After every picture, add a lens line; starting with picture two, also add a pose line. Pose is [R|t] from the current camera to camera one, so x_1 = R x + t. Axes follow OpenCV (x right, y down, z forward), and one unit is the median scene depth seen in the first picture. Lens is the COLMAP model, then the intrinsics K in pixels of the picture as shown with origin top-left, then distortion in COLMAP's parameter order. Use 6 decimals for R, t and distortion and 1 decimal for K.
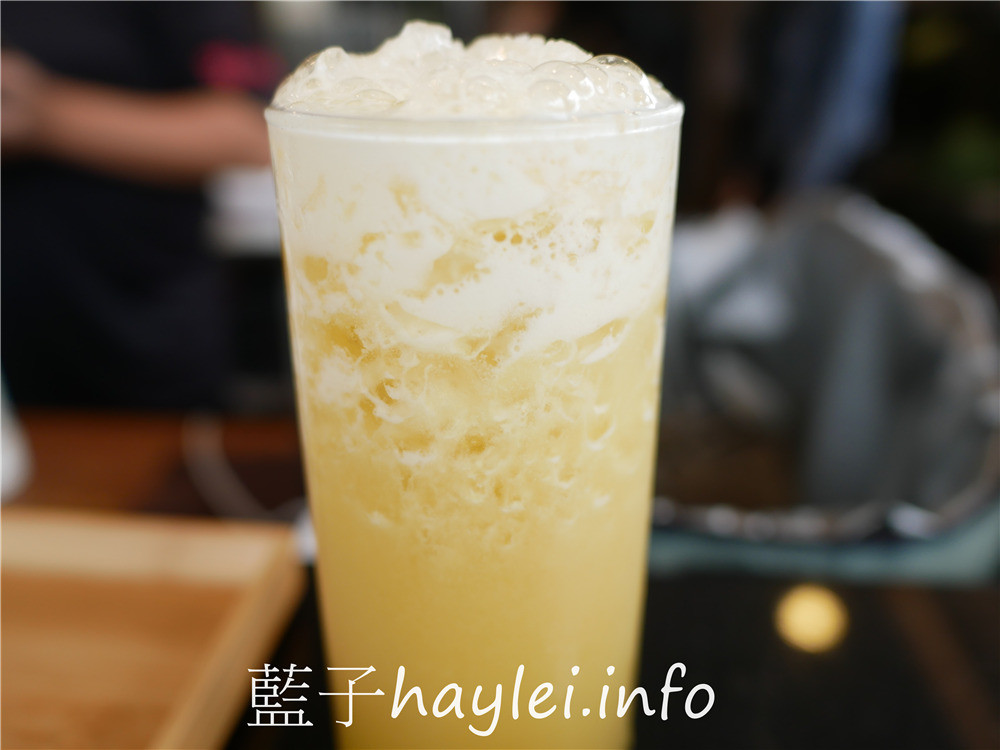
lens RADIAL K [[856.5, 0, 500.0], [0, 856.5, 375.0], [0, 0, 1]] dist [-0.042035, 0.008897]
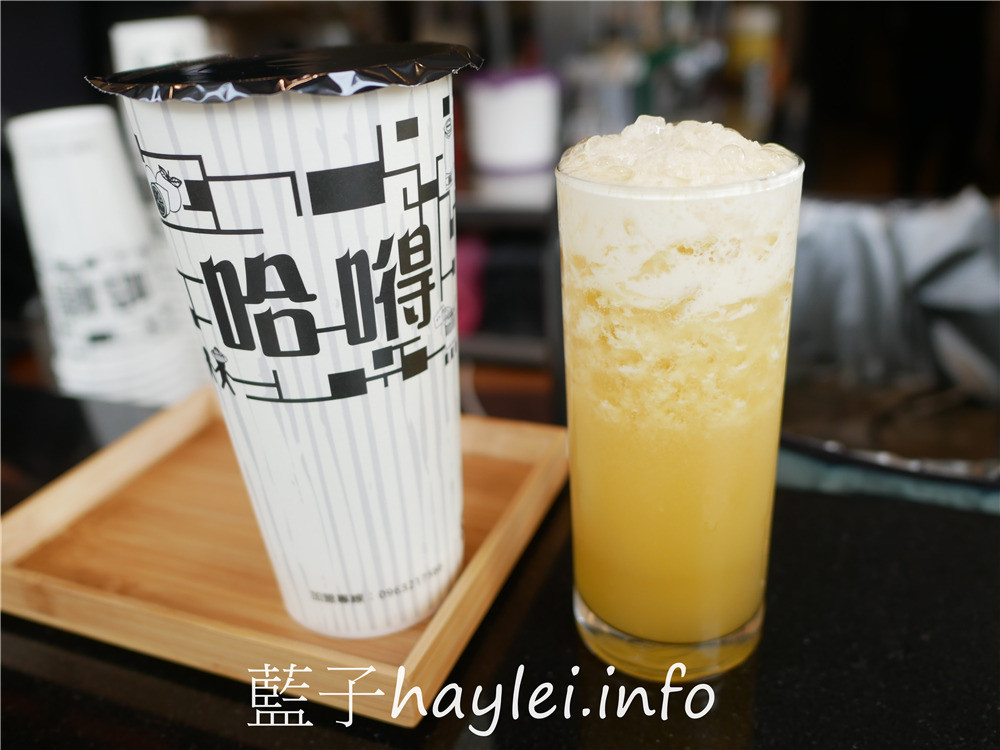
lens RADIAL K [[856.5, 0, 500.0], [0, 856.5, 375.0], [0, 0, 1]] dist [-0.042035, 0.008897]
pose [[0.958606, 0.063461, -0.277573, 0.144605], [-0.042505, 0.995817, 0.080879, -0.025056], [0.281544, -0.065733, 0.957294, -0.823169]]
